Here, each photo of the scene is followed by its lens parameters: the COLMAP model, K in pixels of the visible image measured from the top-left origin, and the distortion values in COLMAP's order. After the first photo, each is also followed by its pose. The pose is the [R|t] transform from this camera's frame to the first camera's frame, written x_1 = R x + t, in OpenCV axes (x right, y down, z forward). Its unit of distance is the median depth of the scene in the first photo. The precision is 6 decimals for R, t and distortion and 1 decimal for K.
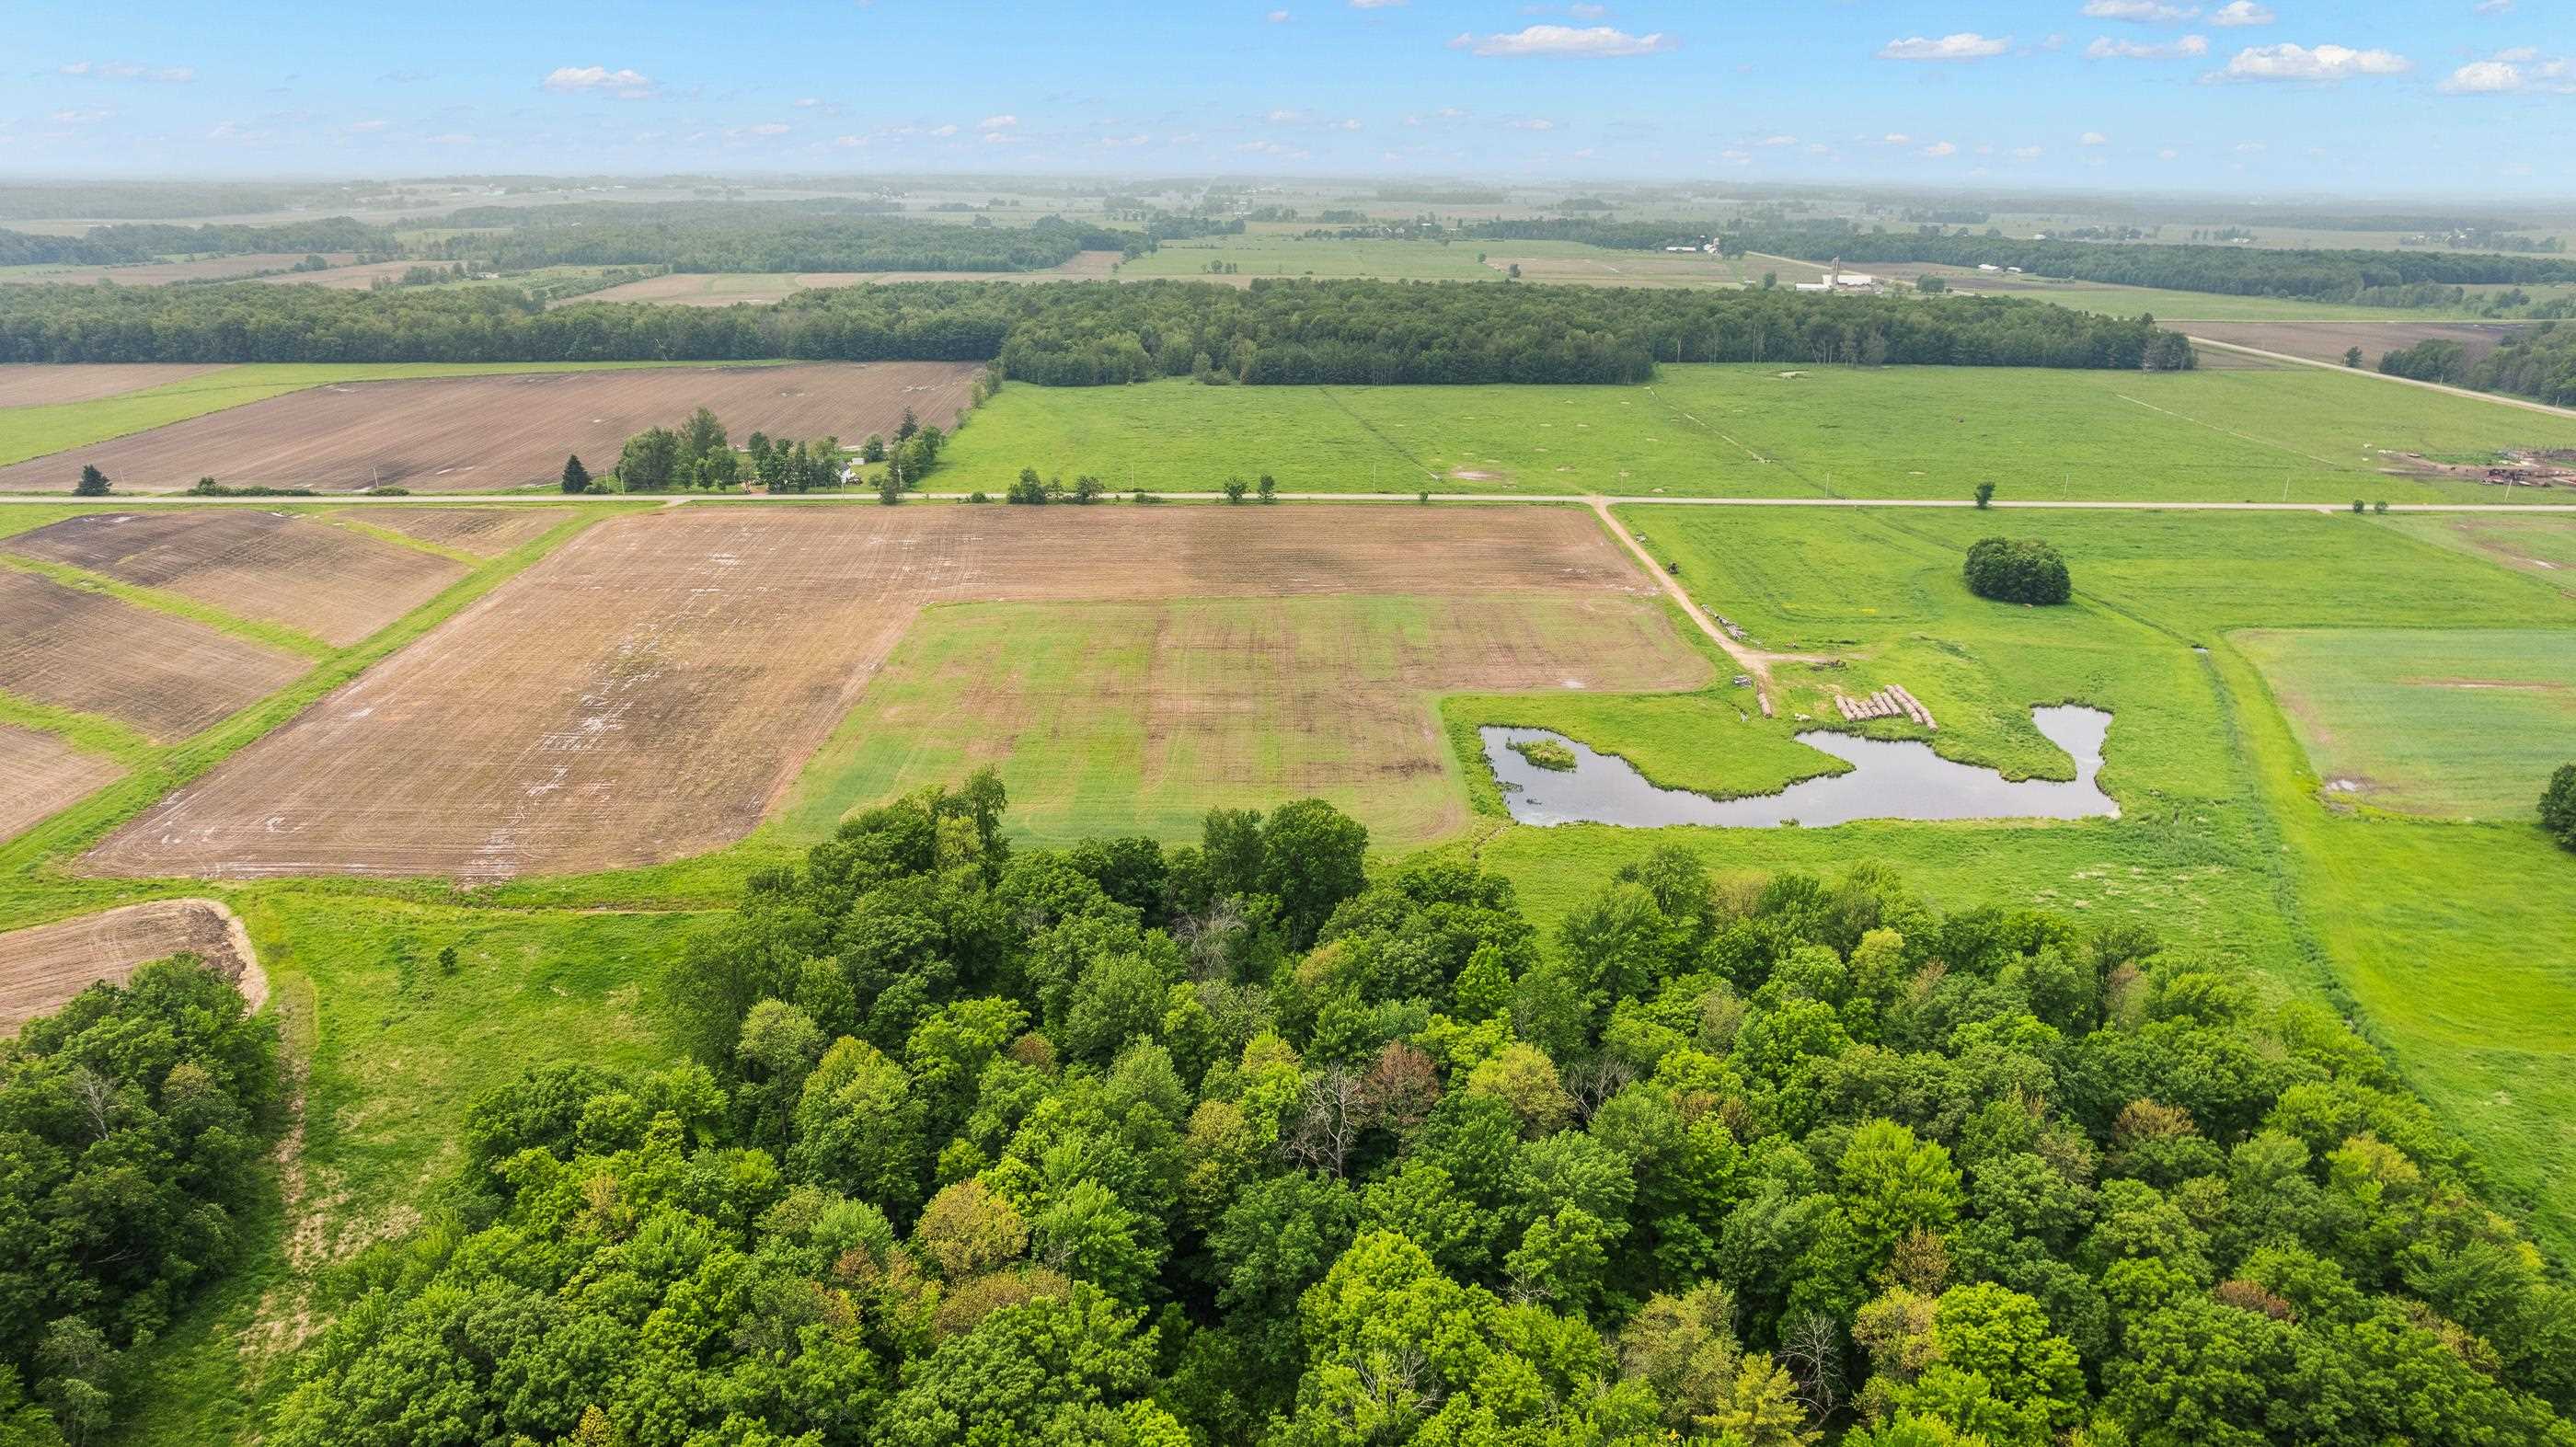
lens RADIAL K [[1638.6, 0, 1288.0], [0, 1638.6, 723.5], [0, 0, 1]] dist [-0.080766, 0.074798]
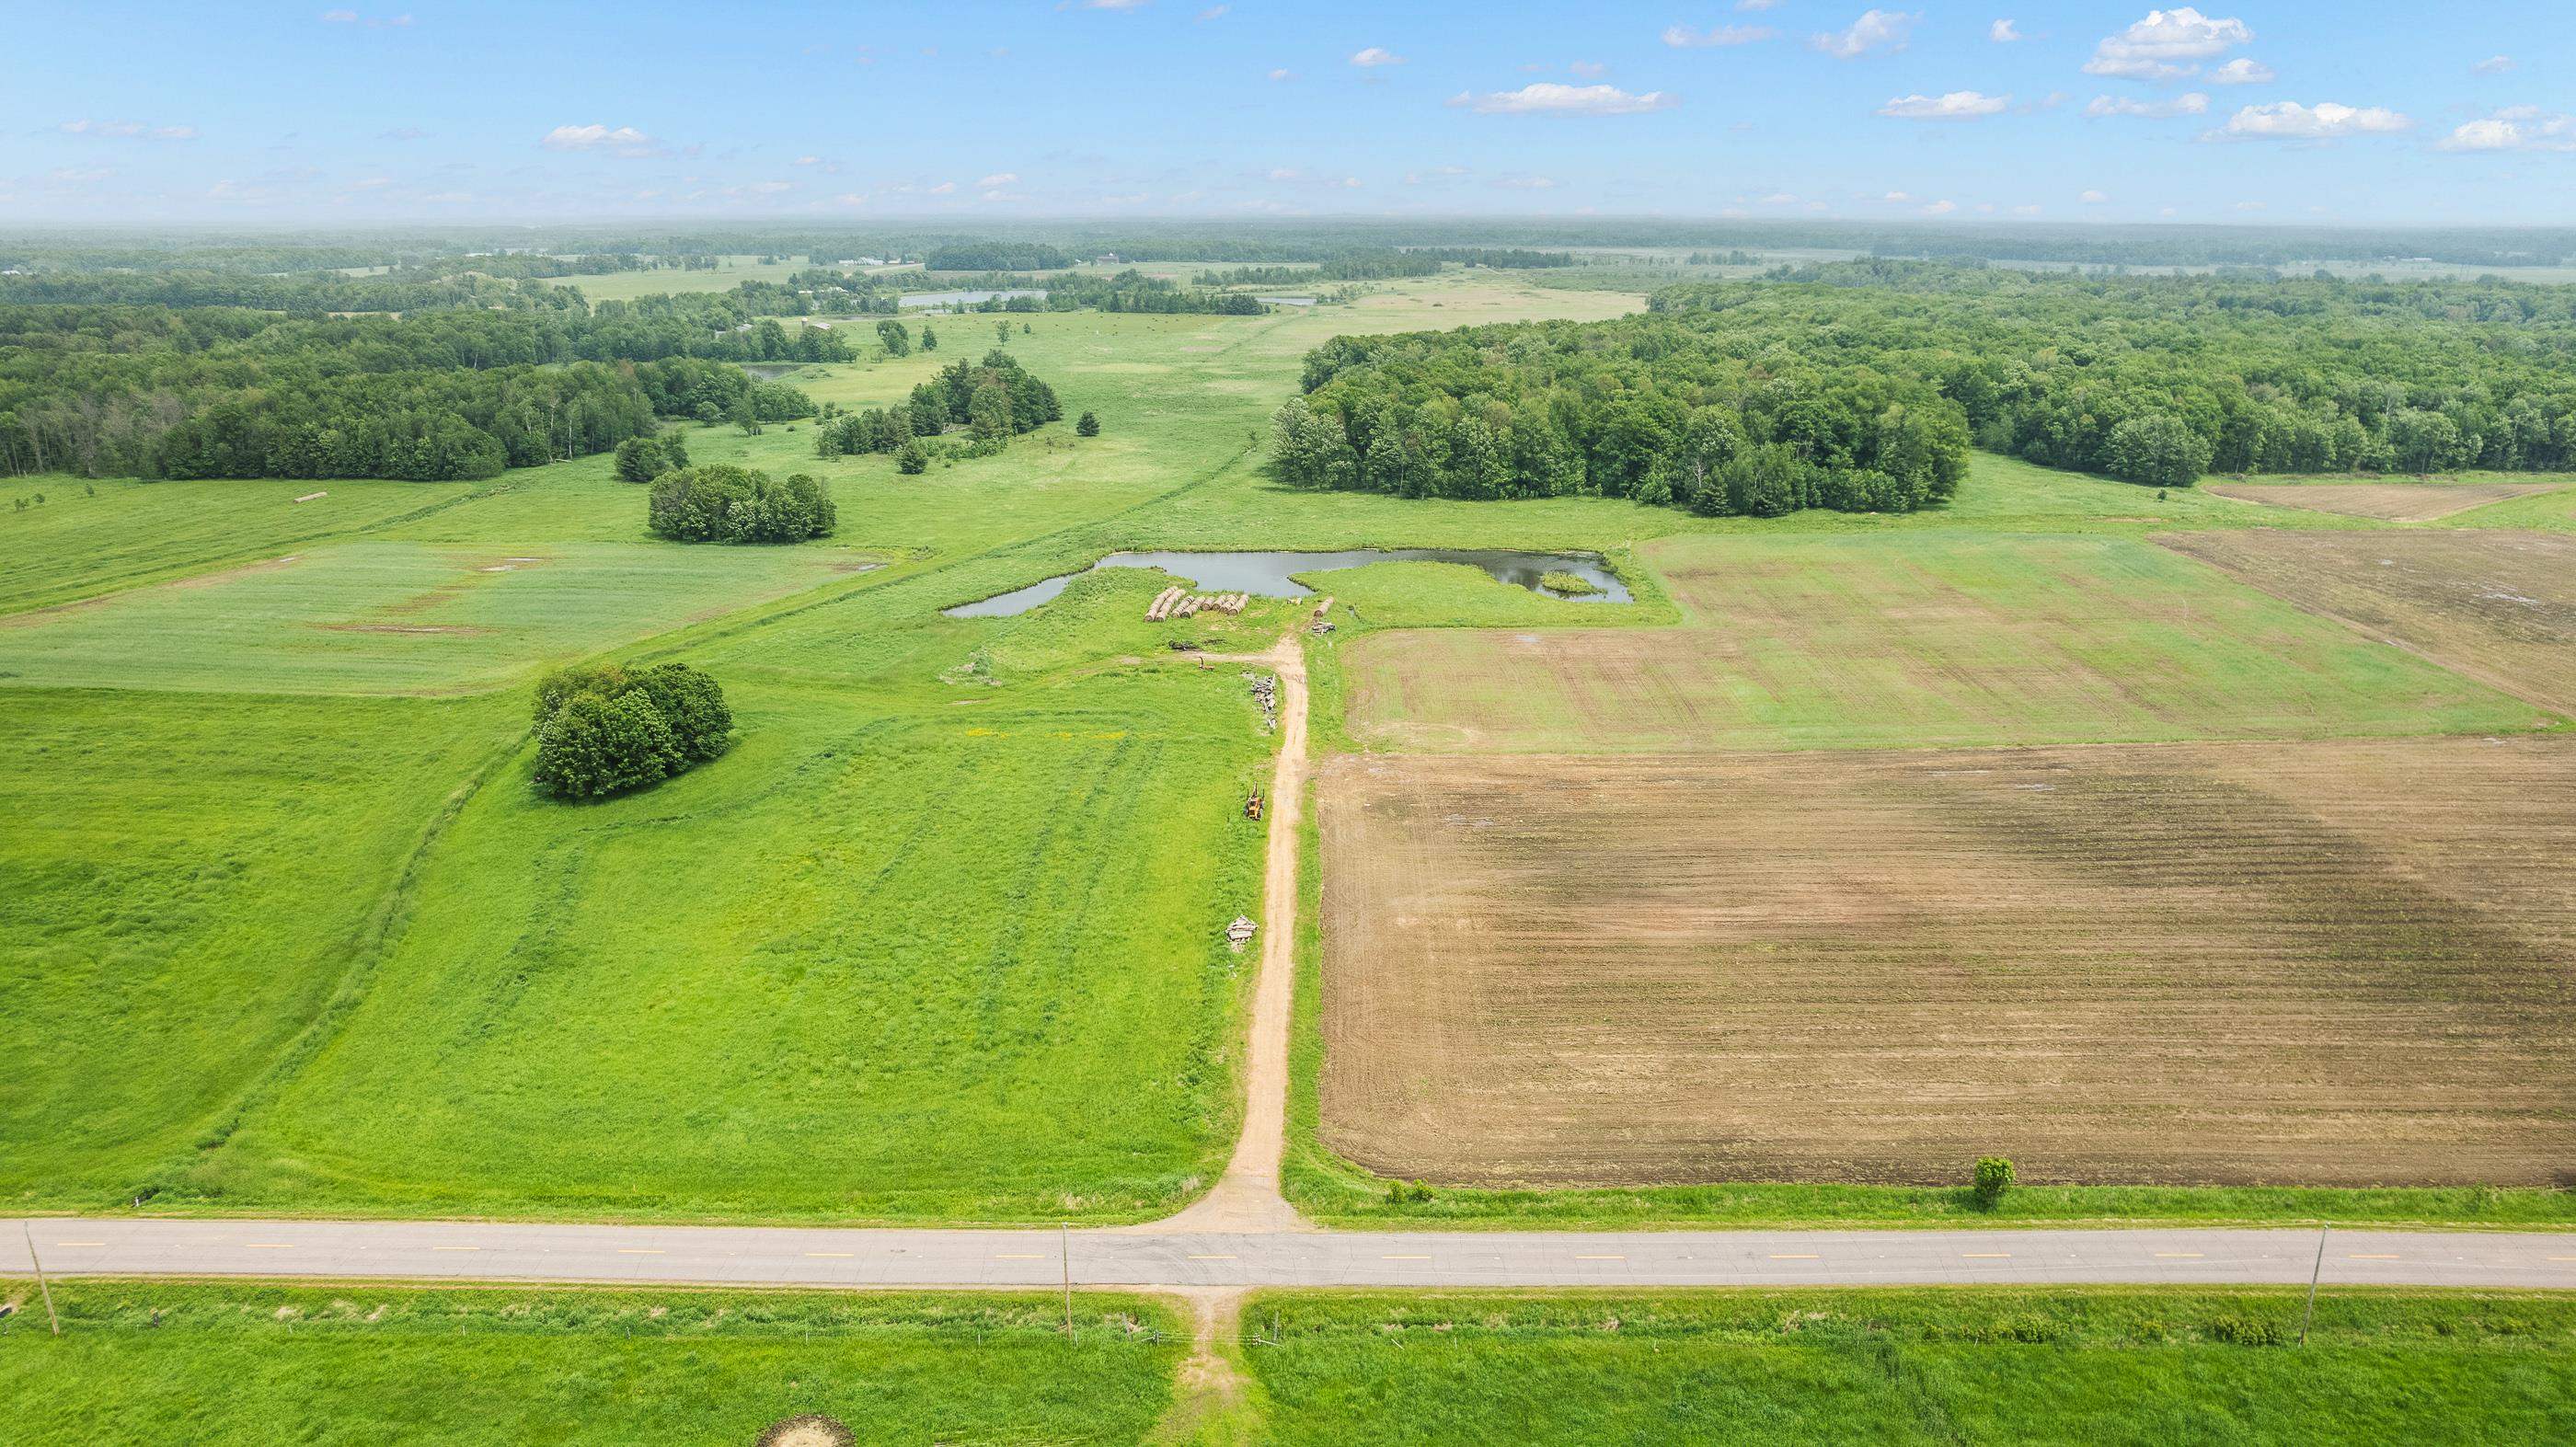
lens RADIAL K [[1662.2, 0, 1288.0], [0, 1662.2, 723.5], [0, 0, 1]] dist [-0.087097, 0.087671]
pose [[-0.998711, -0.026298, 0.043412, 0.173712], [0.004810, 0.802413, 0.596750, -0.329097], [-0.050528, 0.596189, -0.801252, 1.140862]]
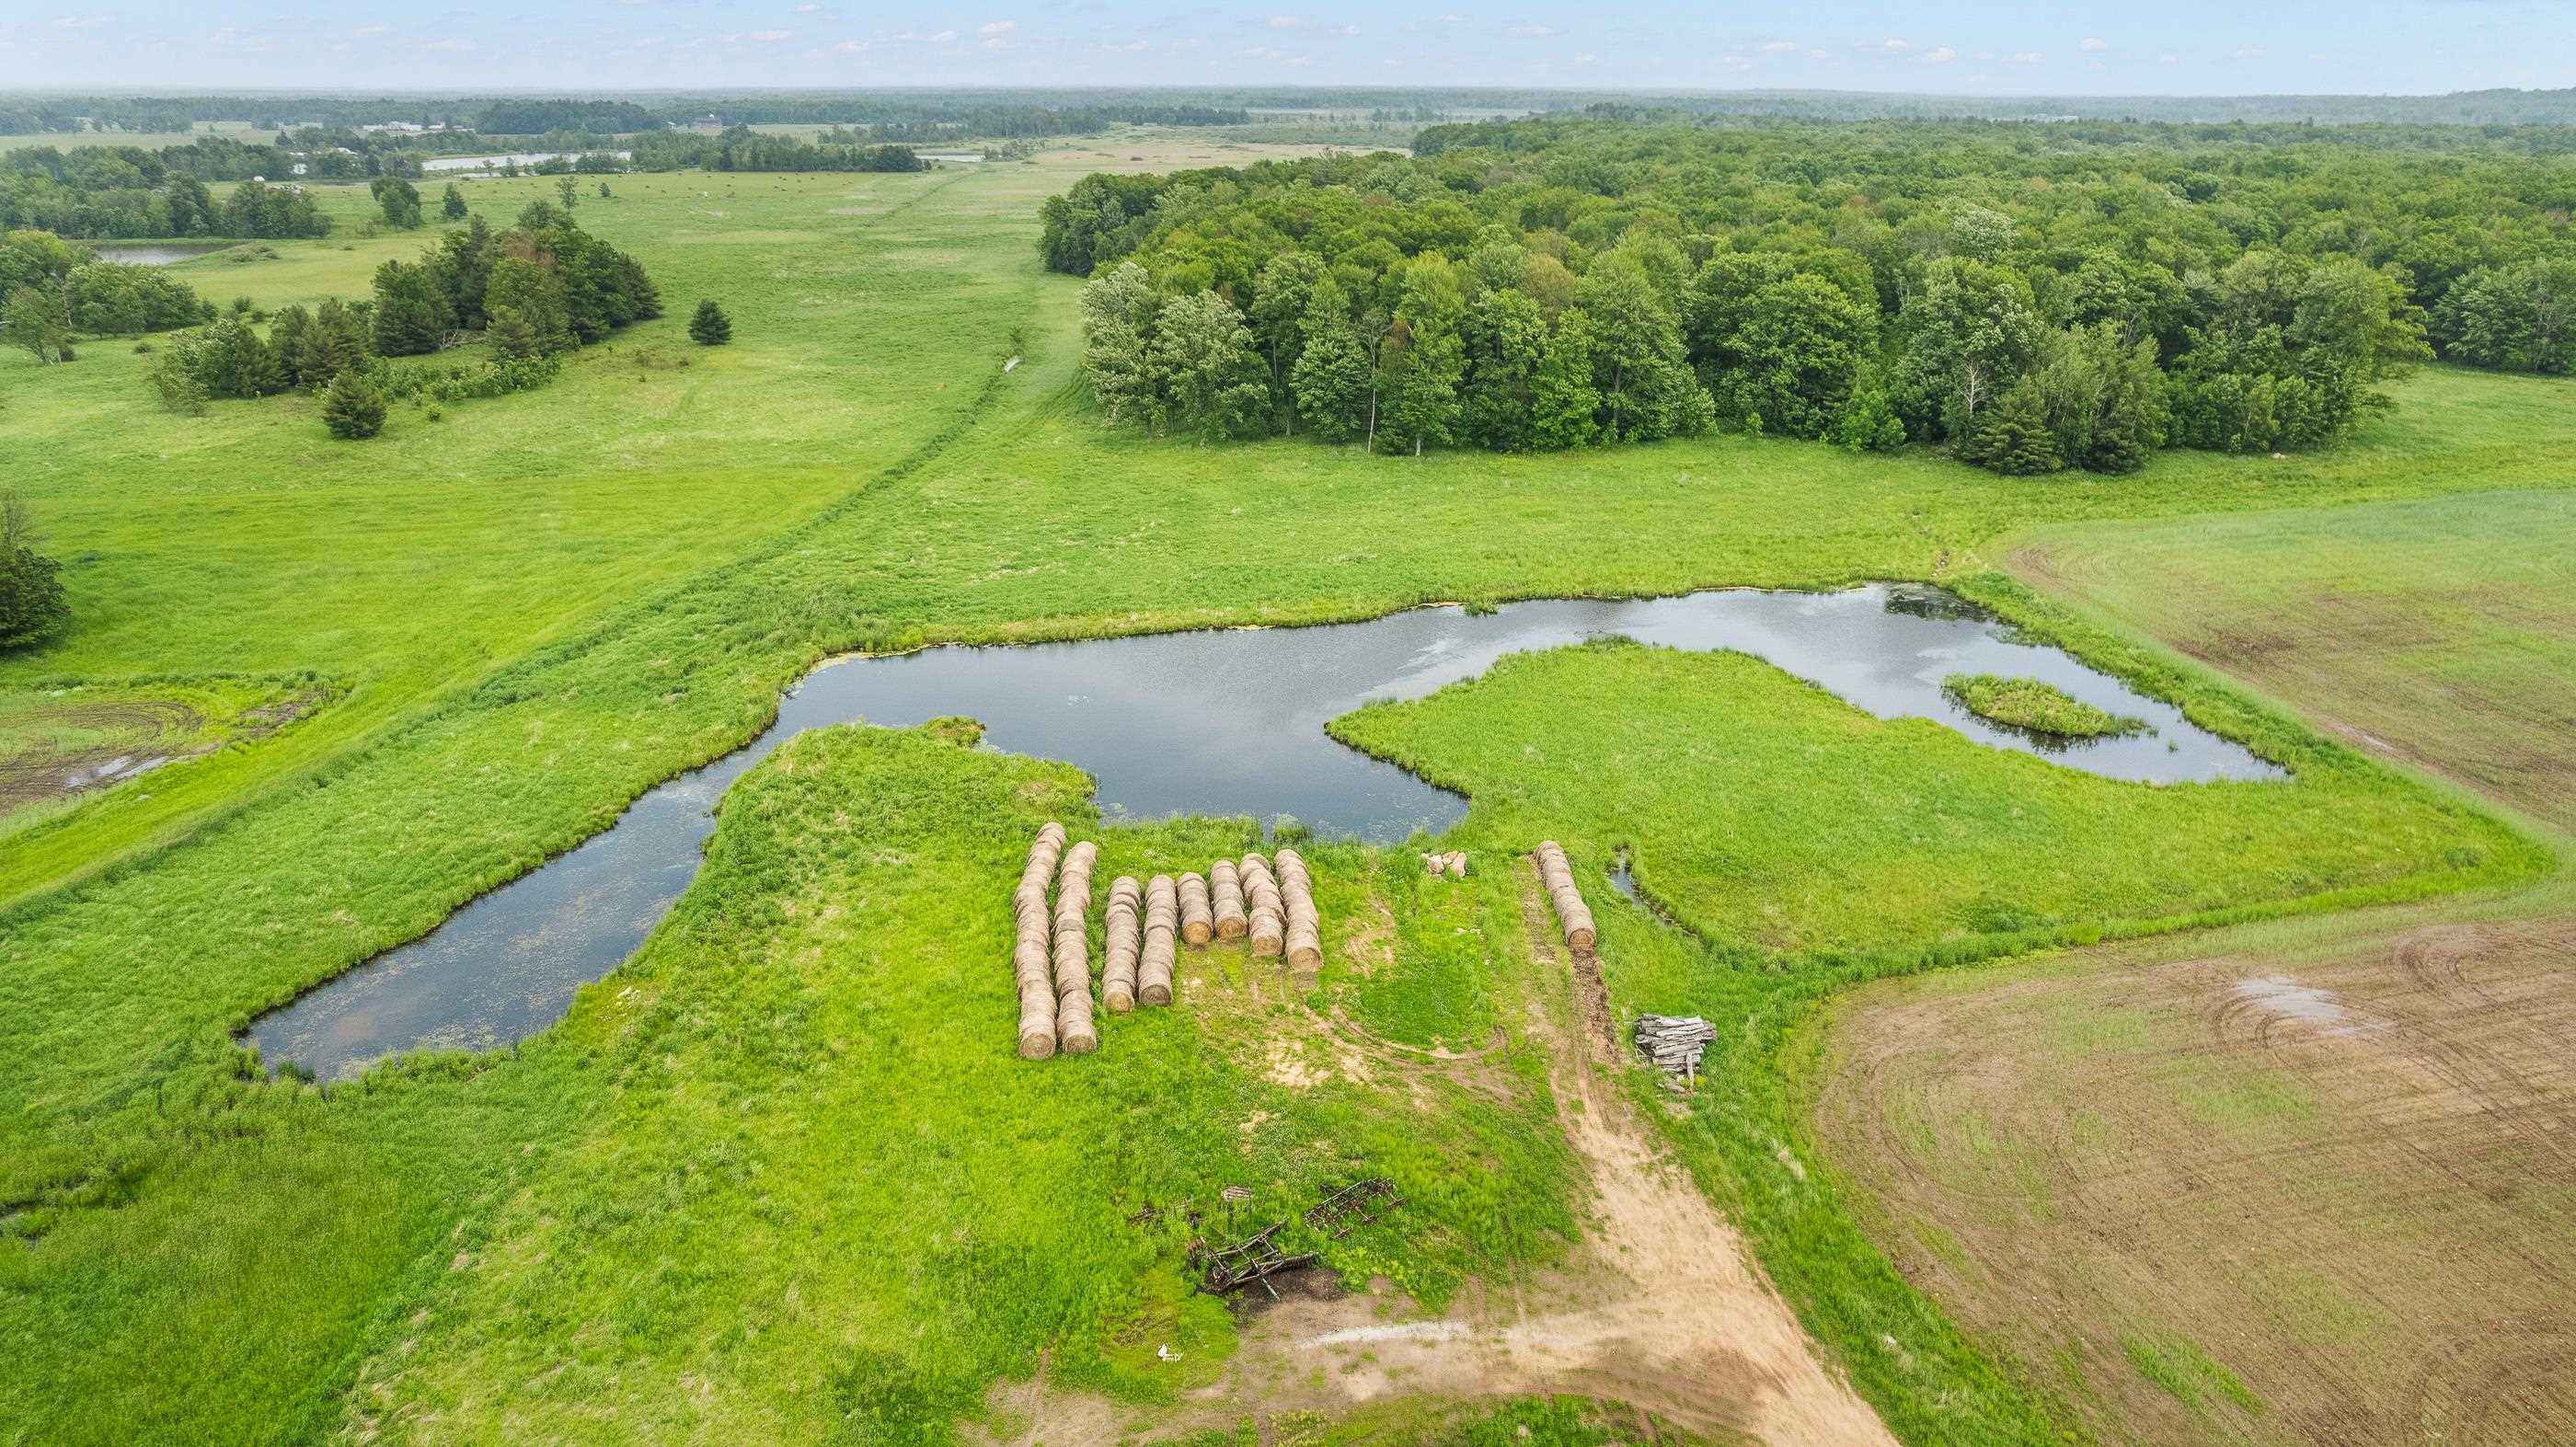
lens RADIAL K [[1662.2, 0, 1288.0], [0, 1662.2, 723.5], [0, 0, 1]] dist [-0.087097, 0.087671]
pose [[-0.985496, 0.048697, -0.162559, 0.248678], [-0.068529, 0.762150, 0.643763, -0.141431], [0.155244, 0.645566, -0.747759, 0.761401]]
